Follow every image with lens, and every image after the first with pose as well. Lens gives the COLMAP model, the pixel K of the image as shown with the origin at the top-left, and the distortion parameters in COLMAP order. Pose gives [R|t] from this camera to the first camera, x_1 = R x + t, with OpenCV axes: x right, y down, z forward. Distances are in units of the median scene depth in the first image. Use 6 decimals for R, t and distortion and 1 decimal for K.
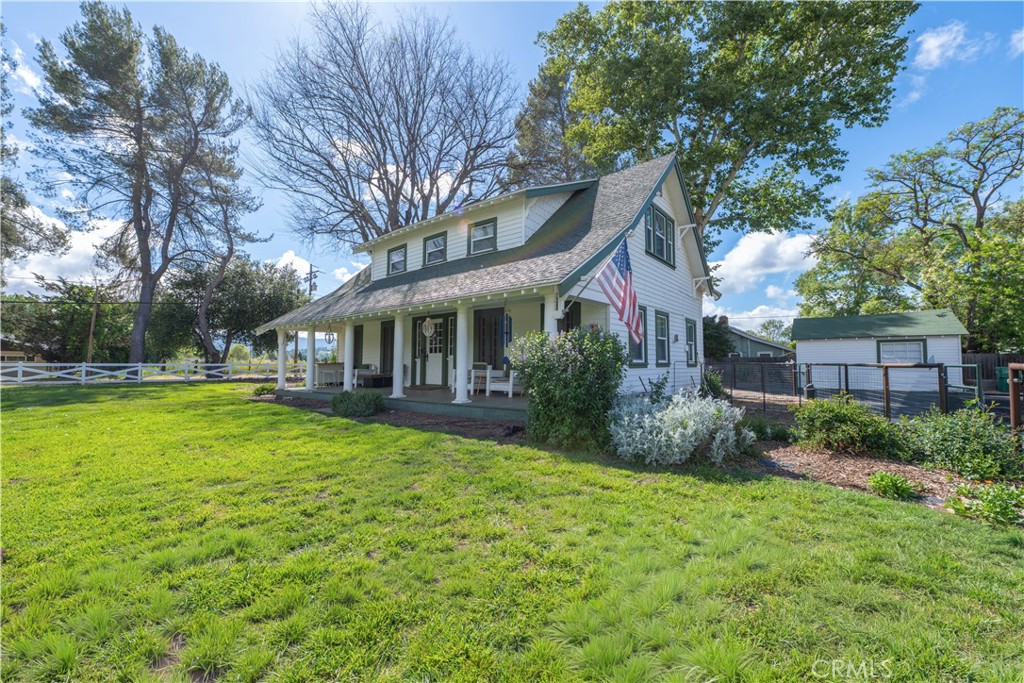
lens RADIAL K [[420.1, 0, 512.0], [0, 420.1, 341.5], [0, 0, 1]] dist [-0.001819, 0.002899]
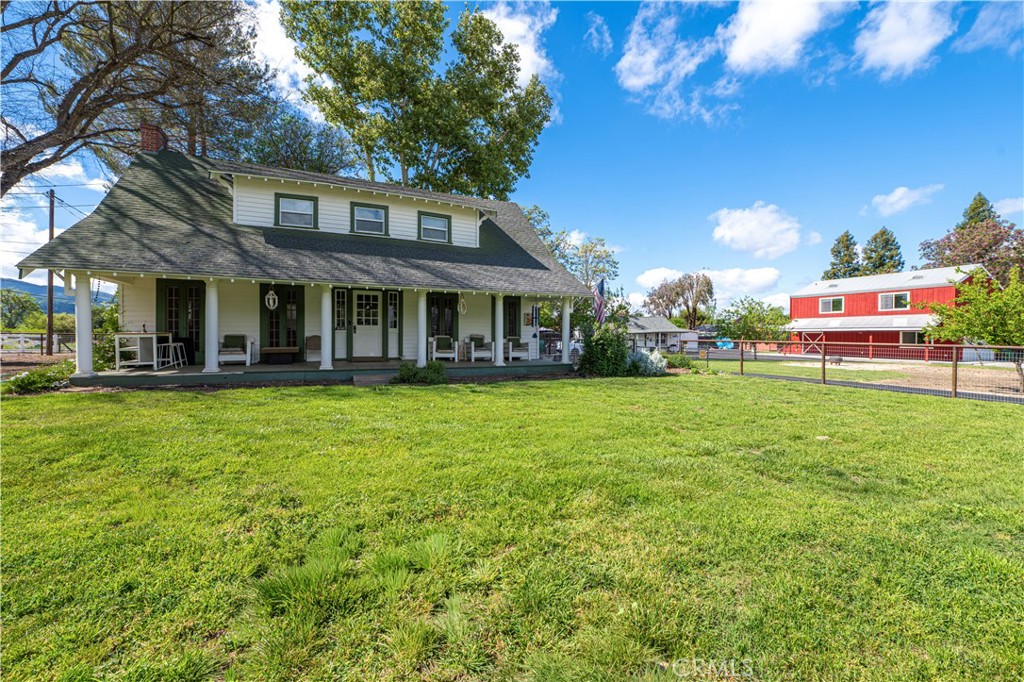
lens RADIAL K [[420.1, 0, 512.0], [0, 420.1, 341.0], [0, 0, 1]] dist [-0.001819, 0.002899]
pose [[0.473986, 0.005813, 0.880513, -0.676812], [-0.065149, 0.997469, 0.028485, 0.010922], [-0.878119, -0.070866, 0.473165, 0.172641]]
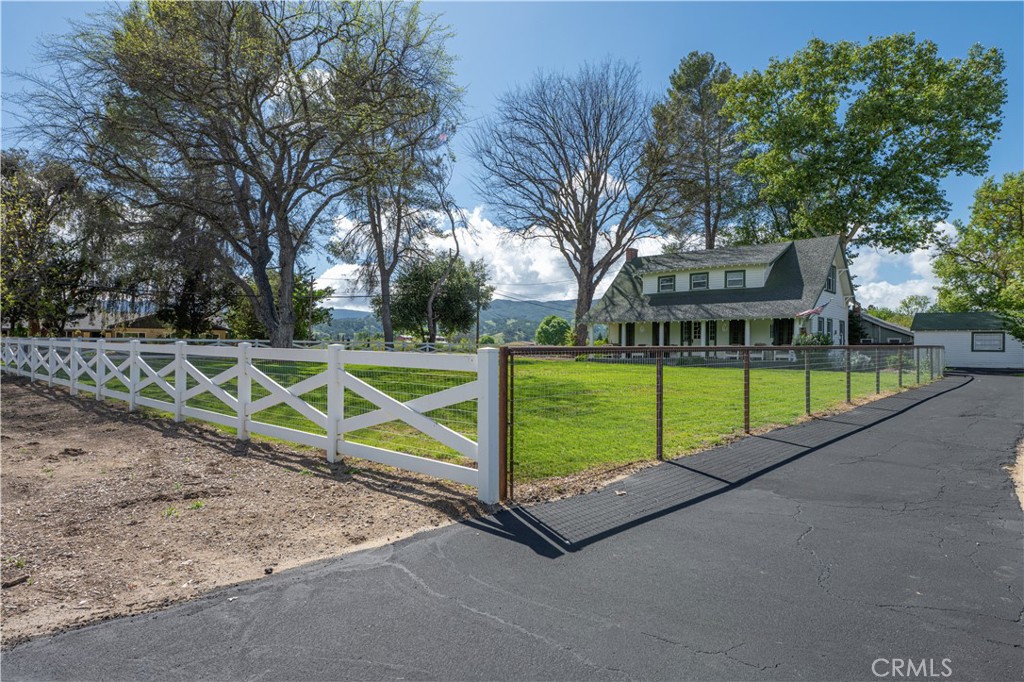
lens RADIAL K [[582.1, 0, 513.4], [0, 582.1, 346.5], [0, 0, 1]] dist [0.001446, 0.000730]
pose [[0.998452, 0.009253, -0.054844, -0.644058], [-0.006391, 0.998619, 0.052137, -0.049390], [0.055251, -0.051706, 0.997133, -1.196618]]
